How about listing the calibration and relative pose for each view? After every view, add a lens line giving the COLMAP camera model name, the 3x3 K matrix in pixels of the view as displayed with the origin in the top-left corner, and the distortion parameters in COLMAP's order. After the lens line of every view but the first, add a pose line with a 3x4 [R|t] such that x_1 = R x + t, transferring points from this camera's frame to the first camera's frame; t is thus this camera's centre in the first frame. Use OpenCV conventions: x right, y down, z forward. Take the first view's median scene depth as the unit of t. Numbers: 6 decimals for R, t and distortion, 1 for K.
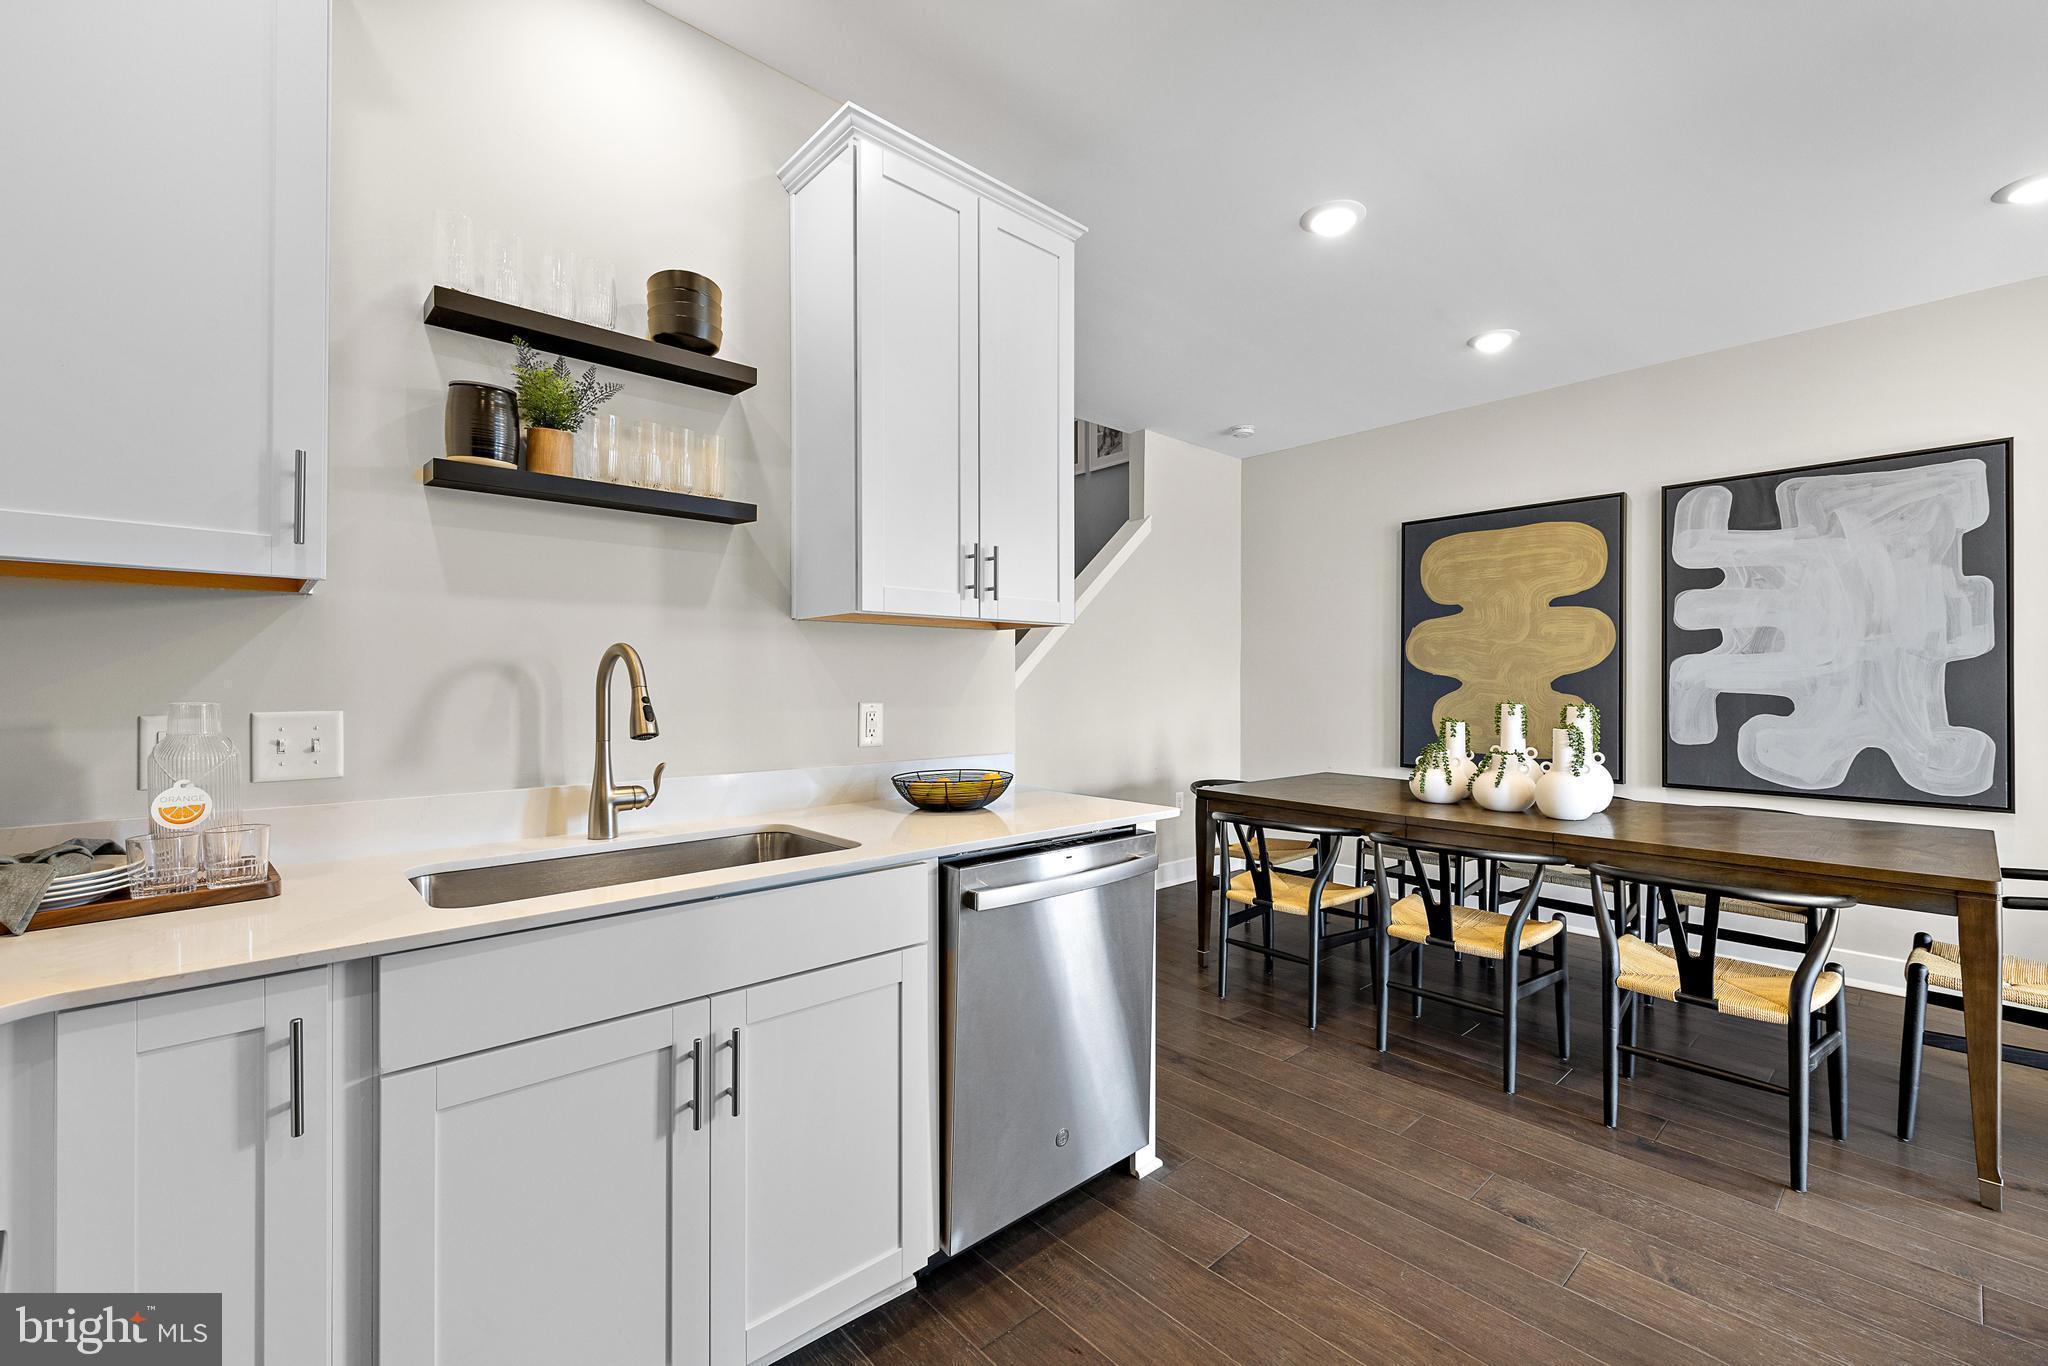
lens RADIAL K [[856.3, 0, 1040.1], [0, 856.3, 676.3], [0, 0, 1]] dist [0.005604, -0.000719]
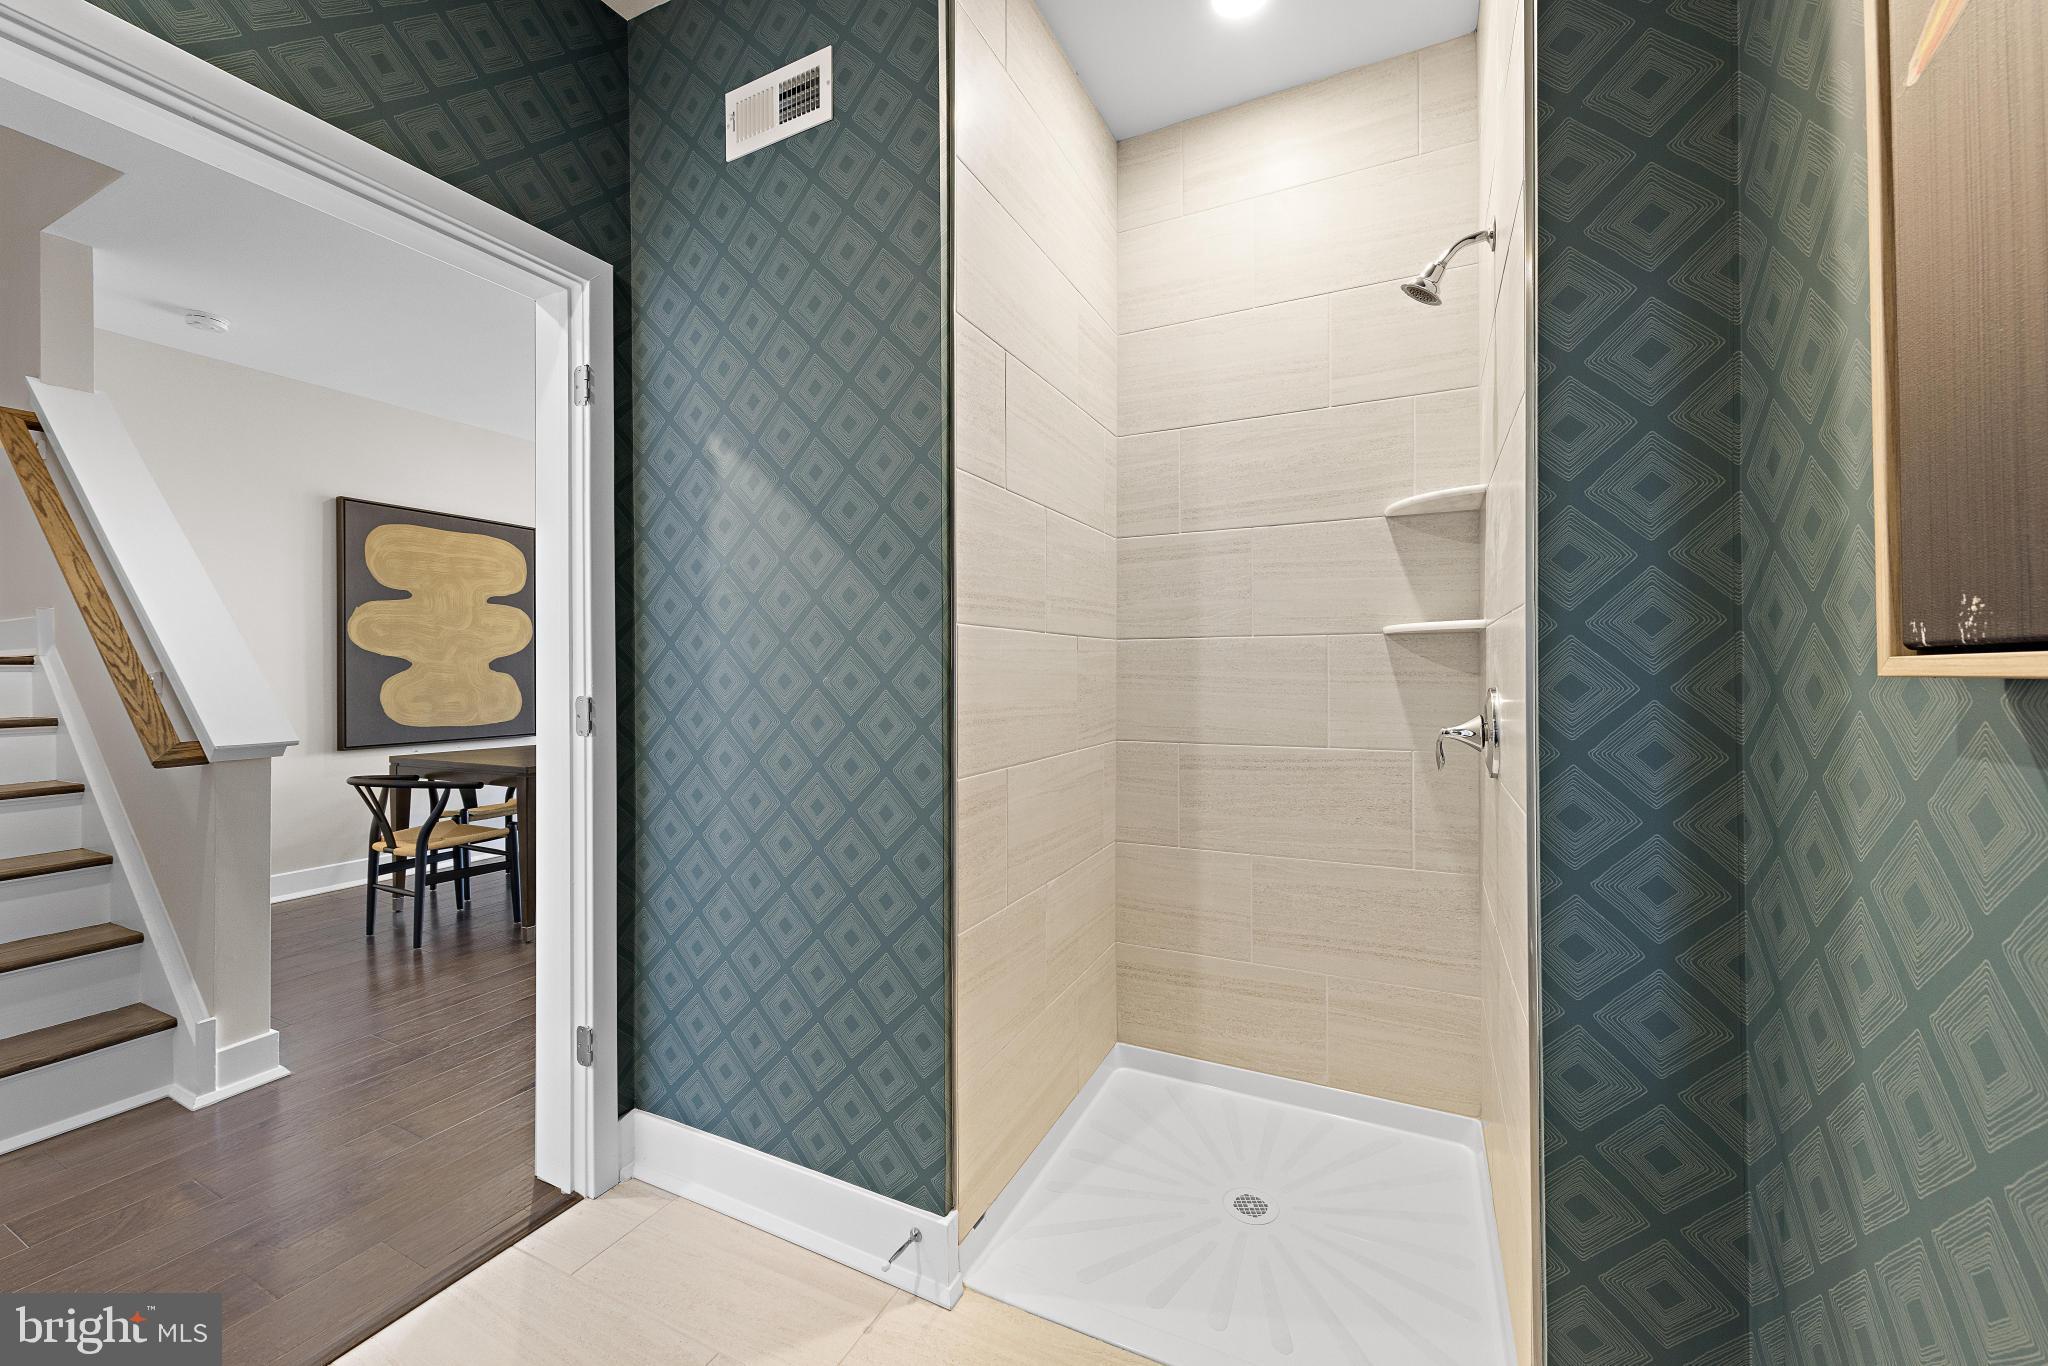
lens RADIAL K [[775.4, 0, 1026.7], [0, 775.4, 673.2], [0, 0, 1]] dist [0.001228, 0.000306]
pose [[-0.361819, -0.004979, 0.932235, -0.874560], [-0.006969, 0.999972, 0.002636, 0.015241], [-0.932222, -0.005543, -0.361844, 0.780473]]
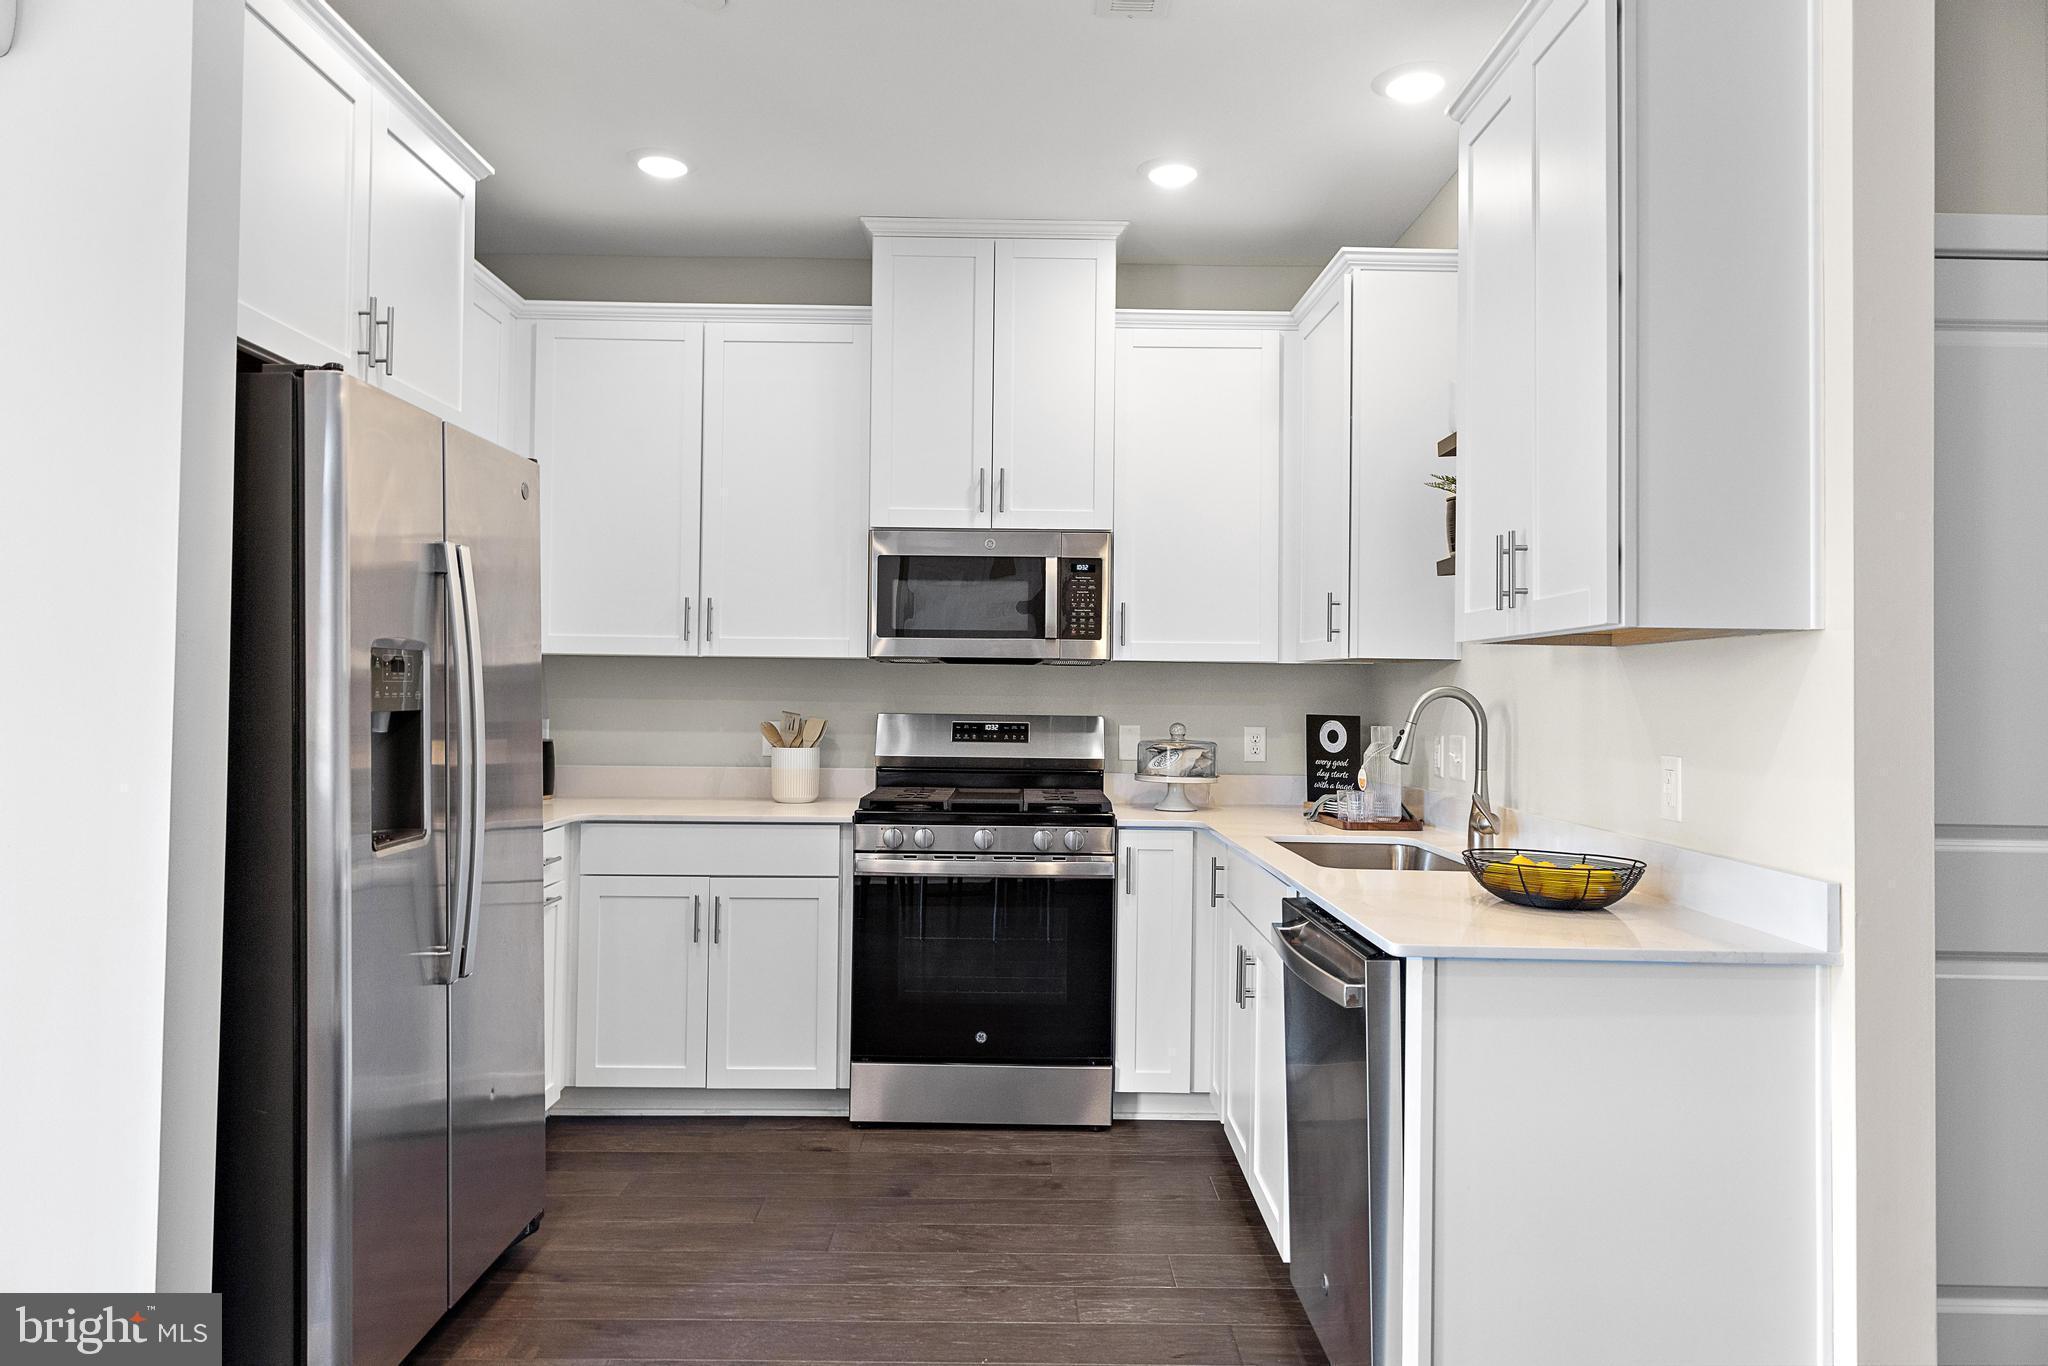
lens RADIAL K [[1320.6, 0, 1027.5], [0, 1320.6, 661.9], [0, 0, 1]] dist [0.000155, -0.001413]
pose [[-0.676304, -0.028023, -0.736089, 0.581205], [-0.008880, 0.999514, -0.029893, -0.005765], [0.736569, -0.013680, -0.676224, 0.830737]]
